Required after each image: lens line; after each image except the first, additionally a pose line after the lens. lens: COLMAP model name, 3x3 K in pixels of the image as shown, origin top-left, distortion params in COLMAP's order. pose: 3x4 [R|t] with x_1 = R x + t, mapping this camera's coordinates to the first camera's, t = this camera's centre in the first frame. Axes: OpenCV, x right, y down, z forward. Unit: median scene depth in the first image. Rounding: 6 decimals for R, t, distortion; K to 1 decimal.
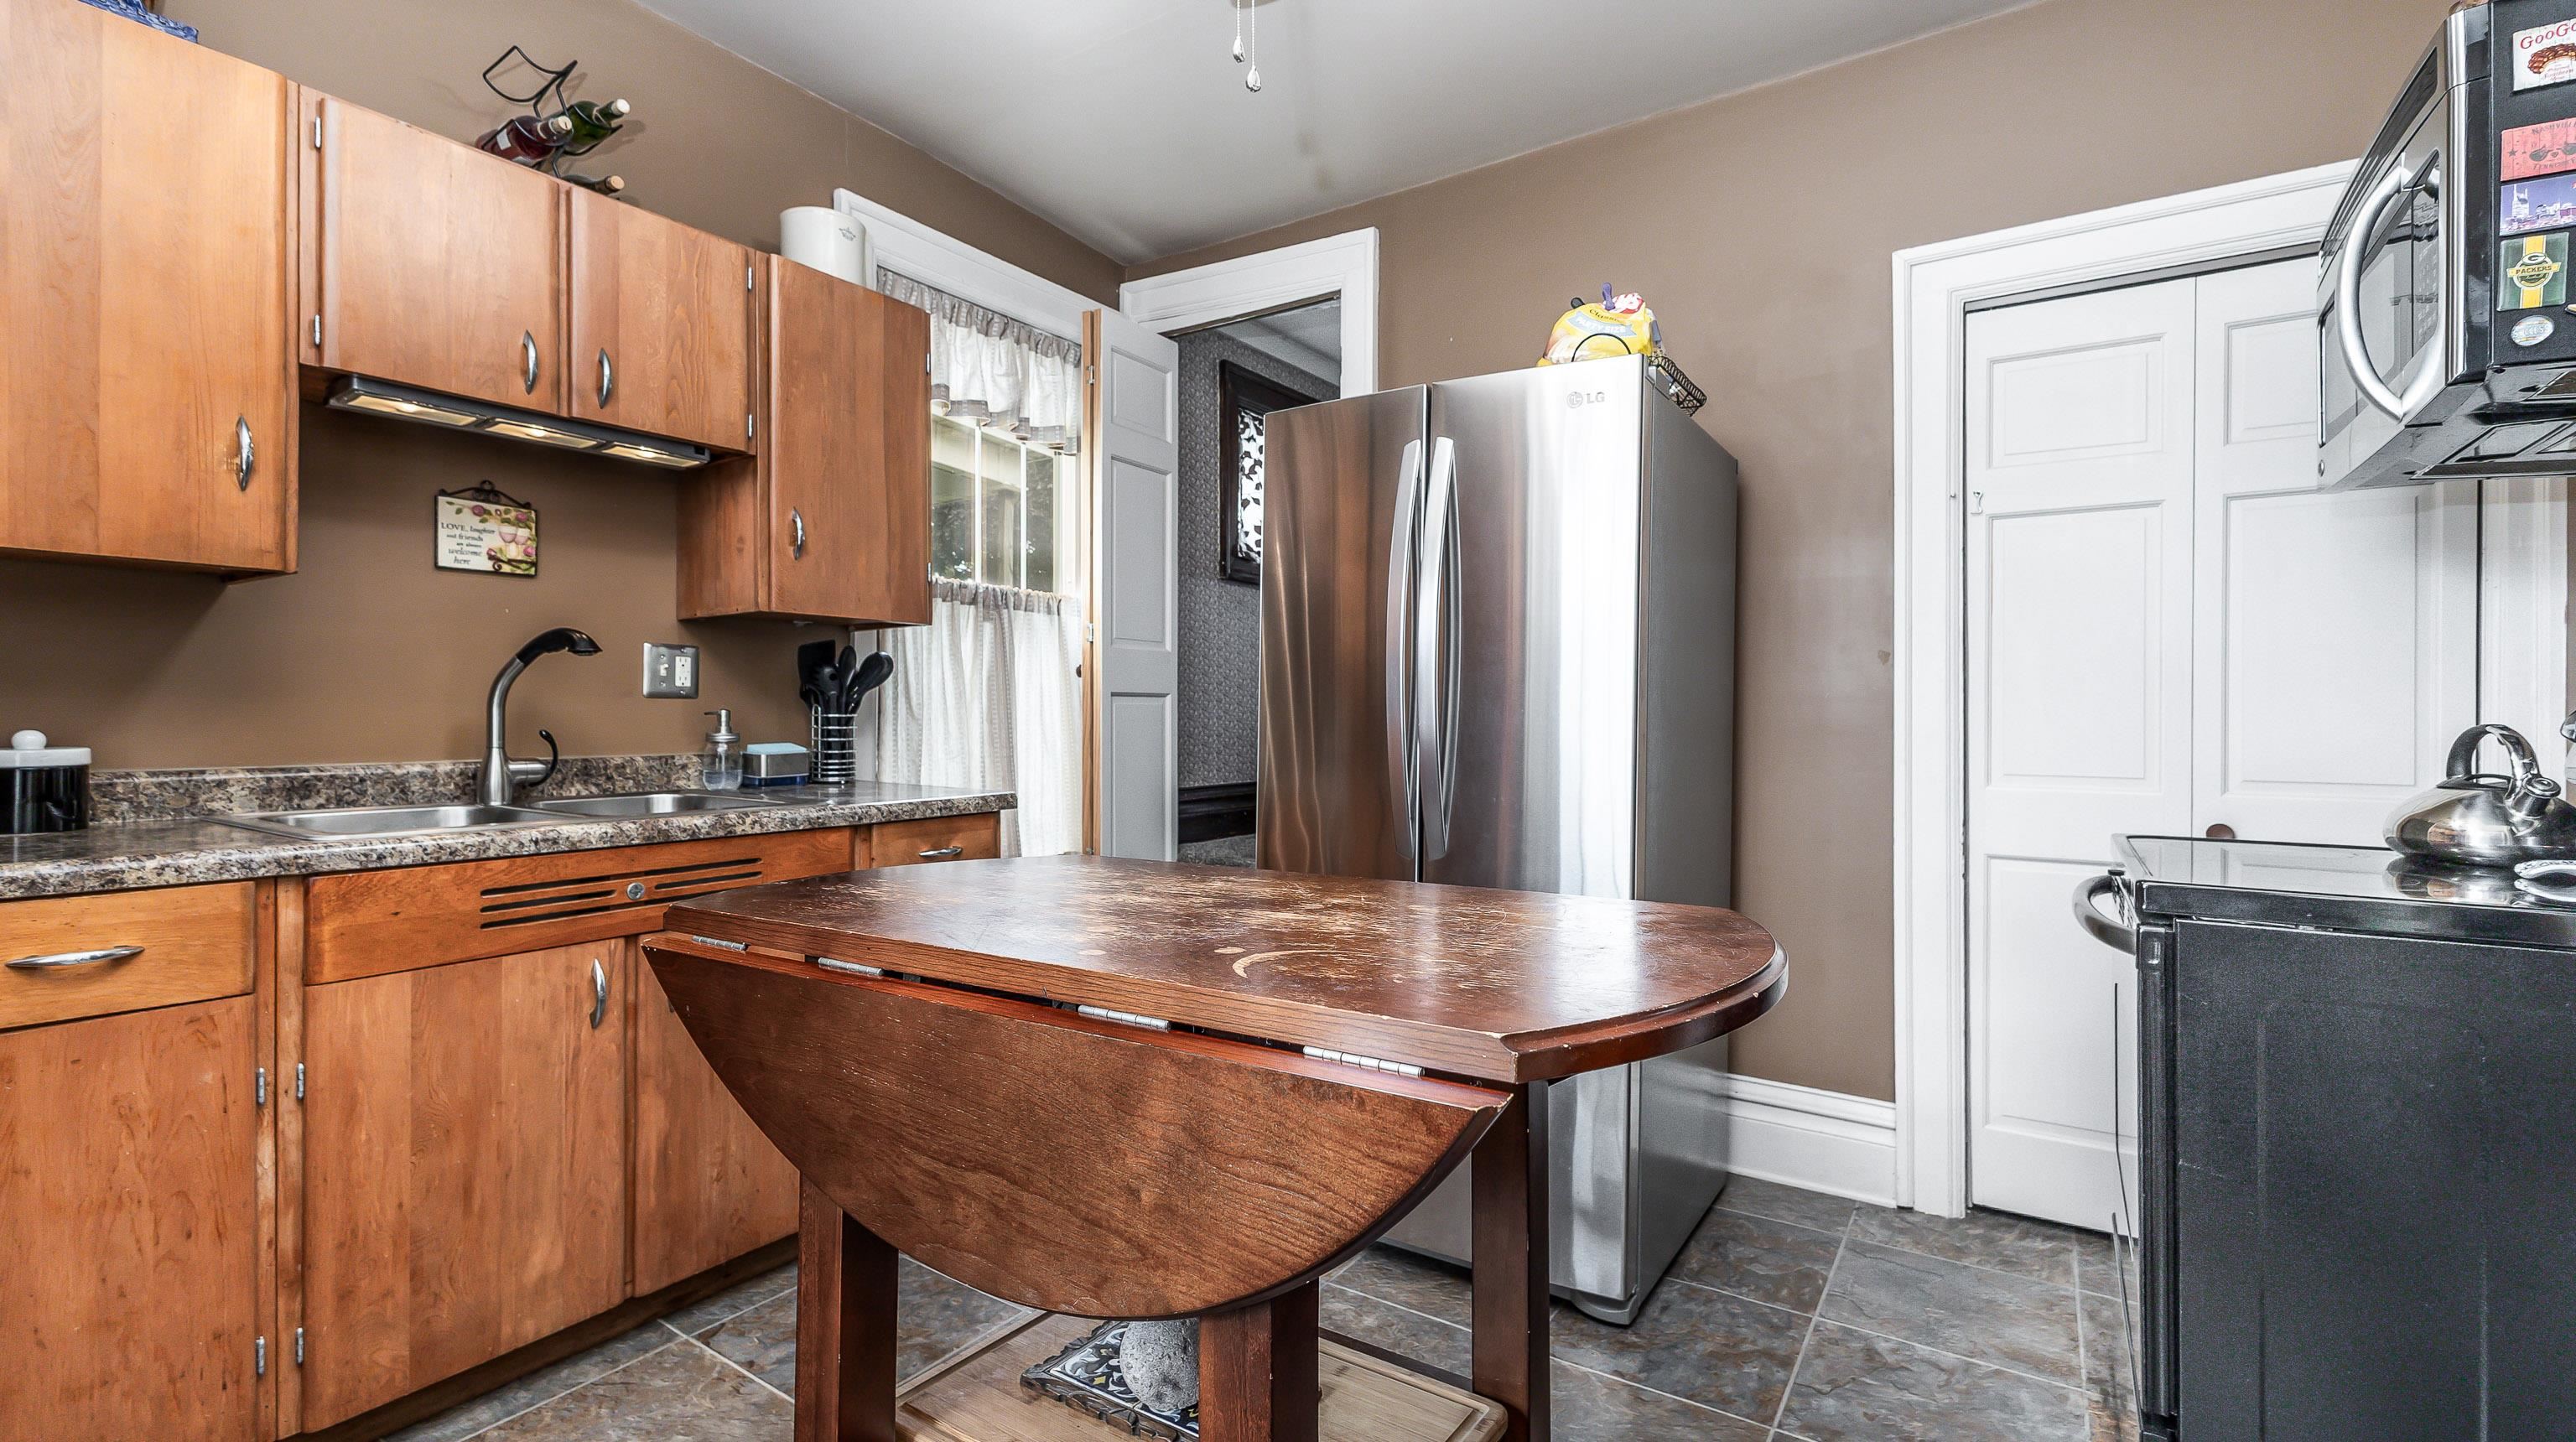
lens RADIAL K [[1141.4, 0, 1279.8], [0, 1141.4, 723.4], [0, 0, 1]] dist [0.010225, 0.000171]
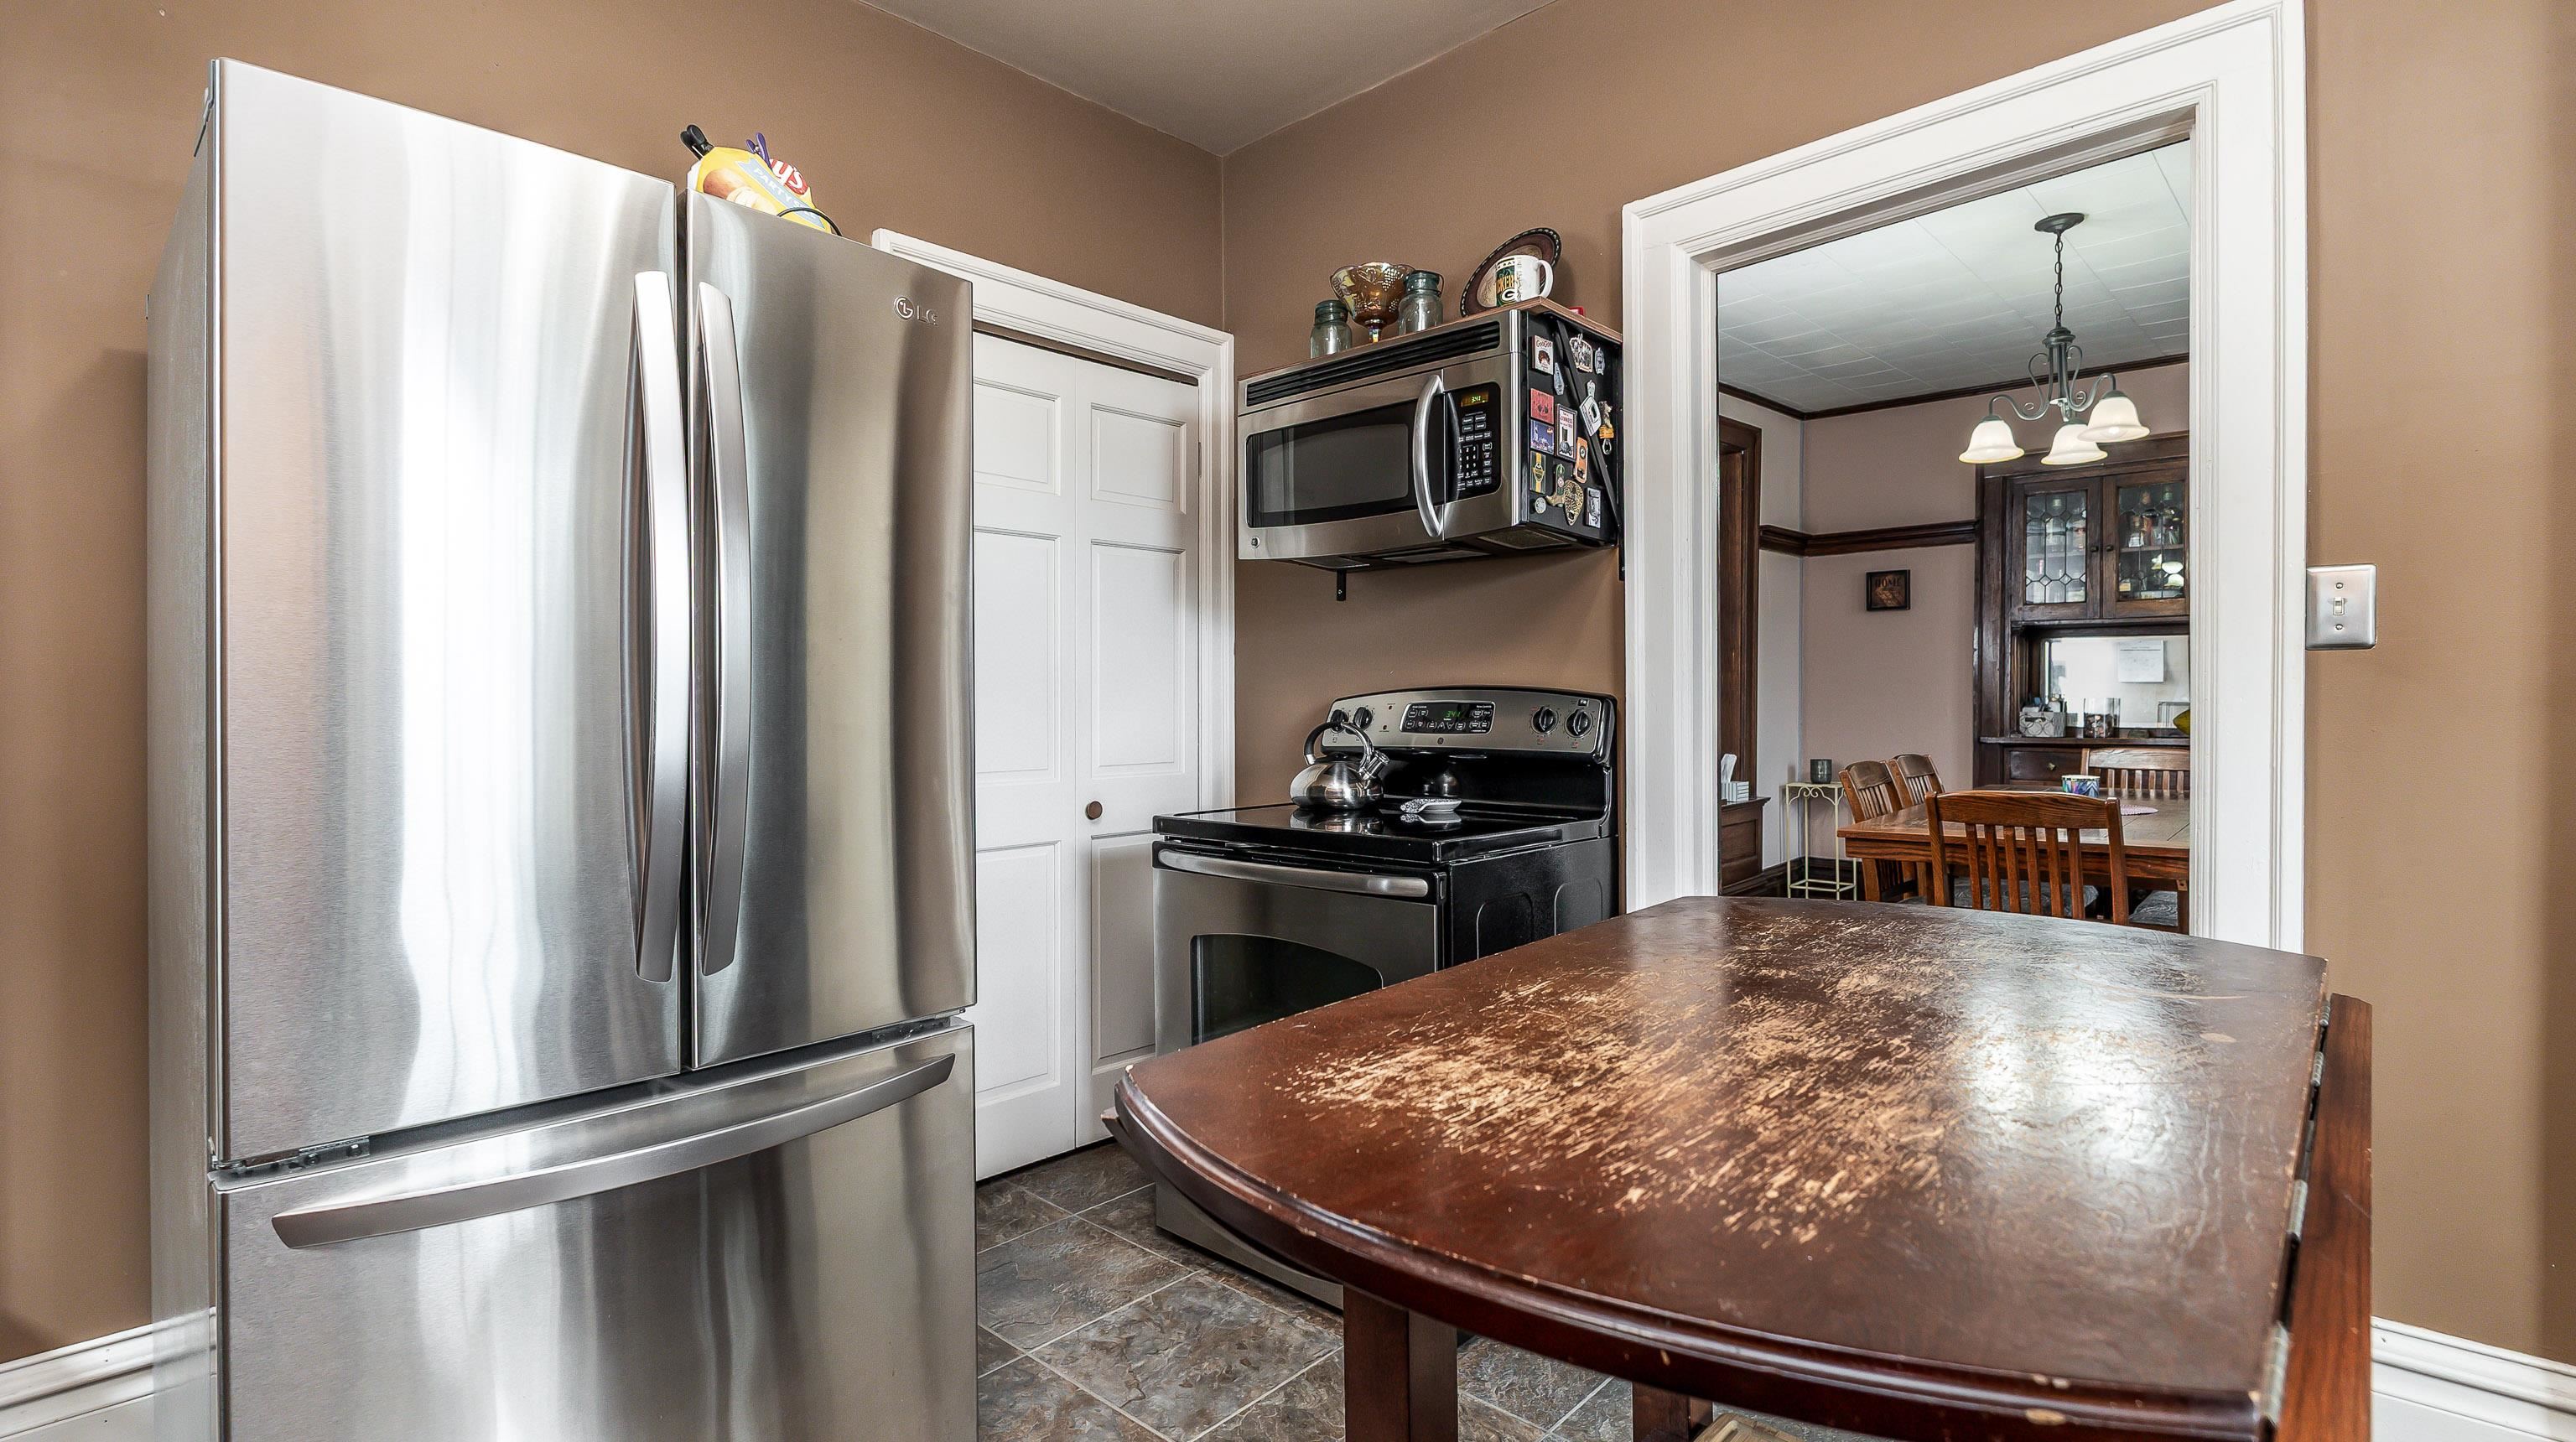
lens RADIAL K [[1189.6, 0, 1284.6], [0, 1189.6, 726.2], [0, 0, 1]] dist [0.001429, 0.000025]
pose [[0.150913, -0.019020, 0.988364, -0.367123], [0.006286, 0.999813, 0.018281, -0.014833], [-0.988527, 0.003454, 0.151004, 0.502772]]
